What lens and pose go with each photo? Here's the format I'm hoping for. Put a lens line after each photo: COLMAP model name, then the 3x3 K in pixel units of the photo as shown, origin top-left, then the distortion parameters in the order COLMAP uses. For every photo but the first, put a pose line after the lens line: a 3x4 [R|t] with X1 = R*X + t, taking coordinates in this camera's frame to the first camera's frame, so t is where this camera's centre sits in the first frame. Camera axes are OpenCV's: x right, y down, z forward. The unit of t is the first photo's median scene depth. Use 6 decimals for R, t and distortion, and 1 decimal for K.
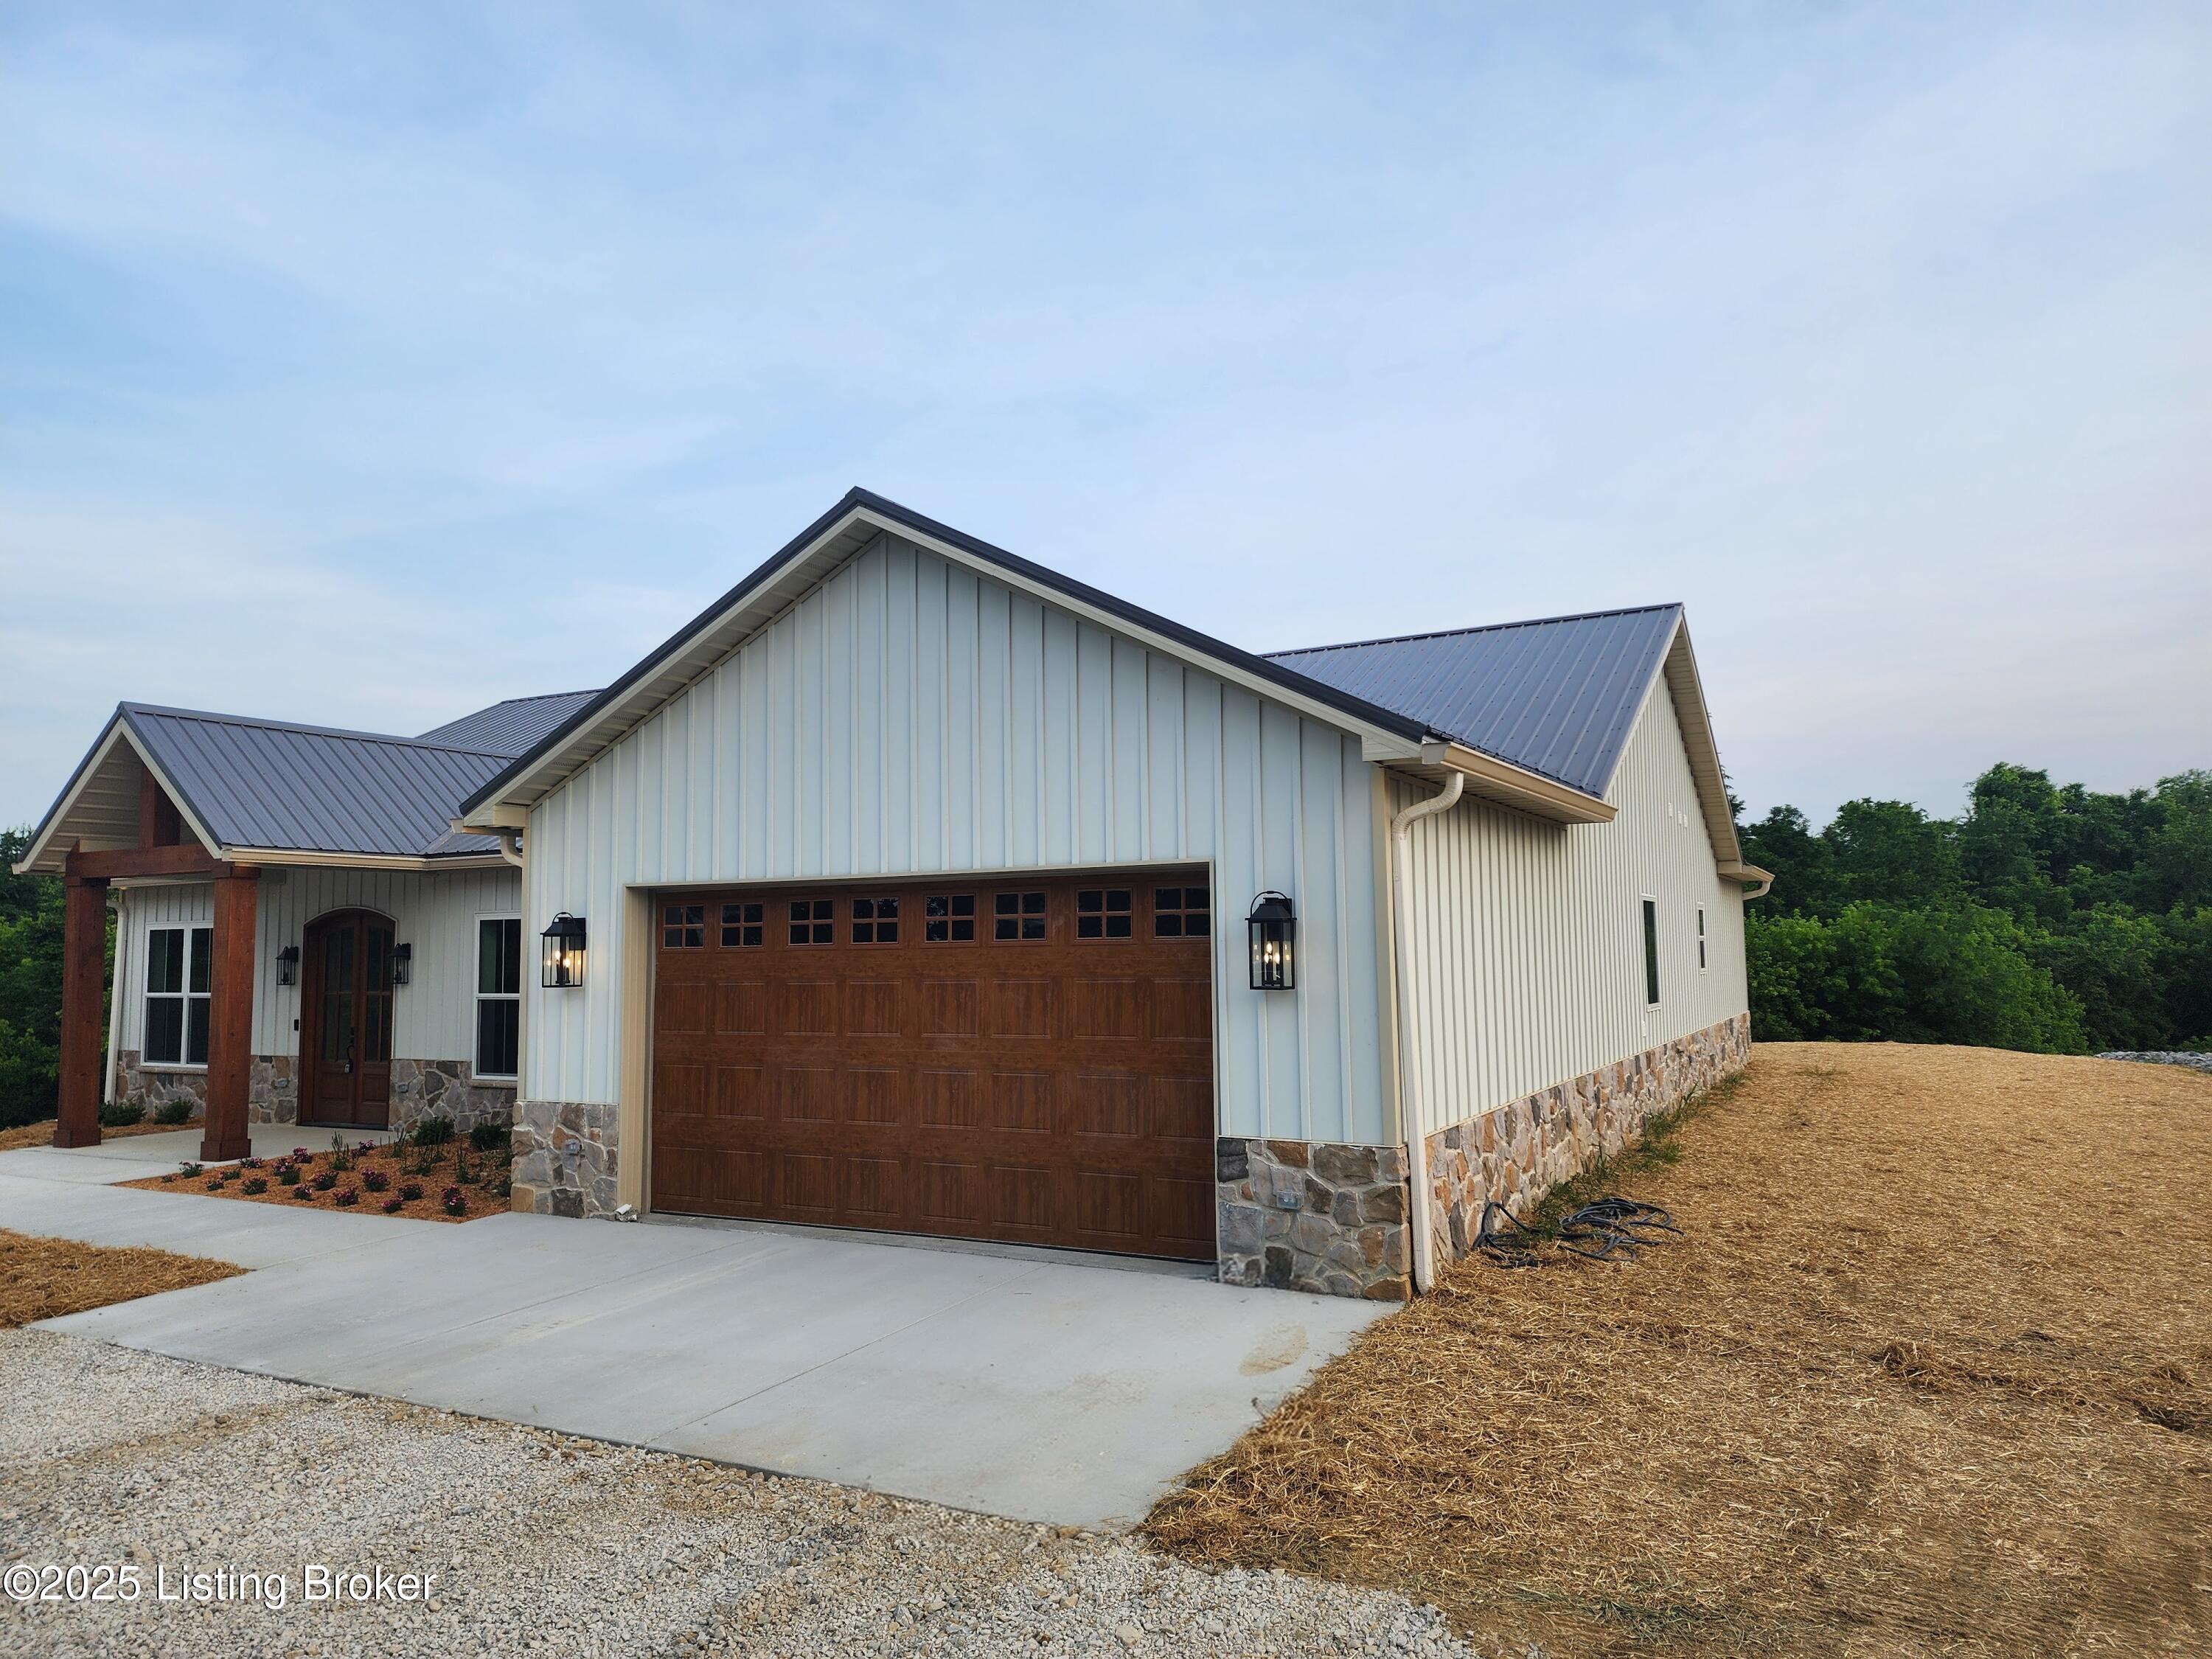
lens RADIAL K [[1473.8, 0, 1107.1], [0, 1473.8, 797.6], [0, 0, 1]] dist [0.083008, -0.003976]
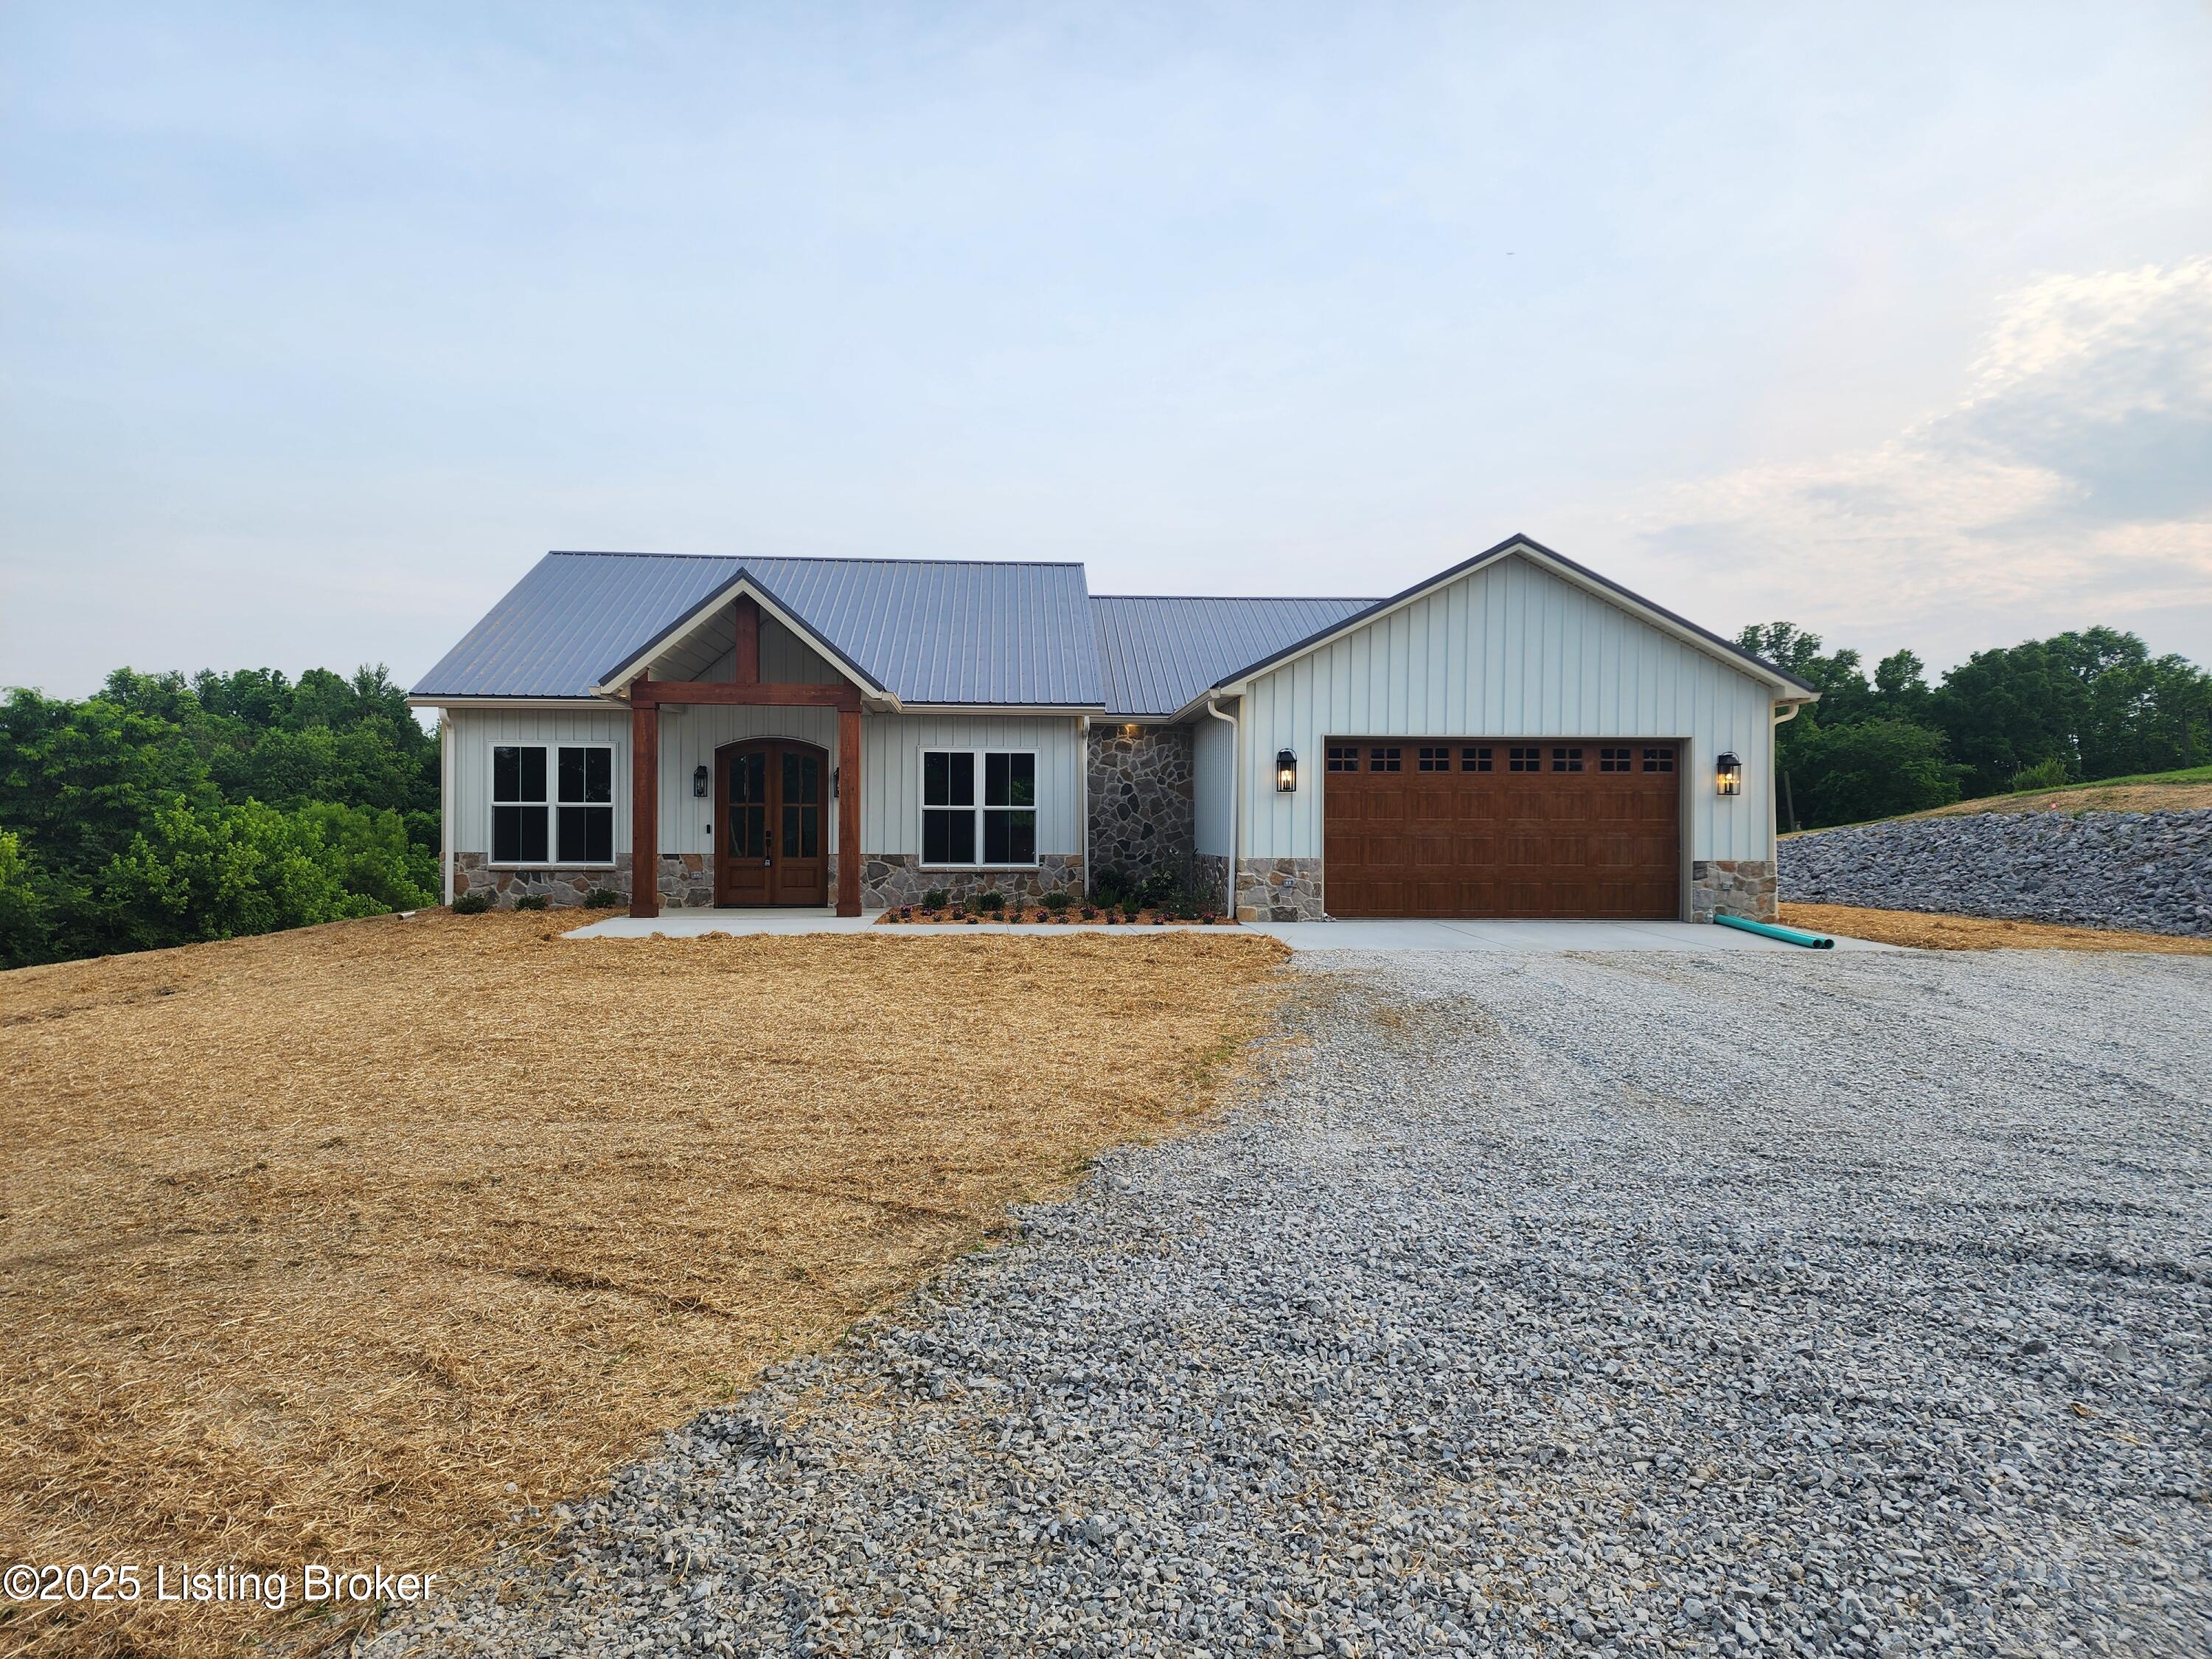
lens RADIAL K [[1473.8, 0, 1107.1], [0, 1473.8, 797.6], [0, 0, 1]] dist [0.083008, -0.003976]
pose [[0.843841, 0.026332, 0.535947, -1.500321], [-0.067978, 0.995994, 0.058095, 0.051072], [-0.532270, -0.085455, 0.842250, -0.332055]]
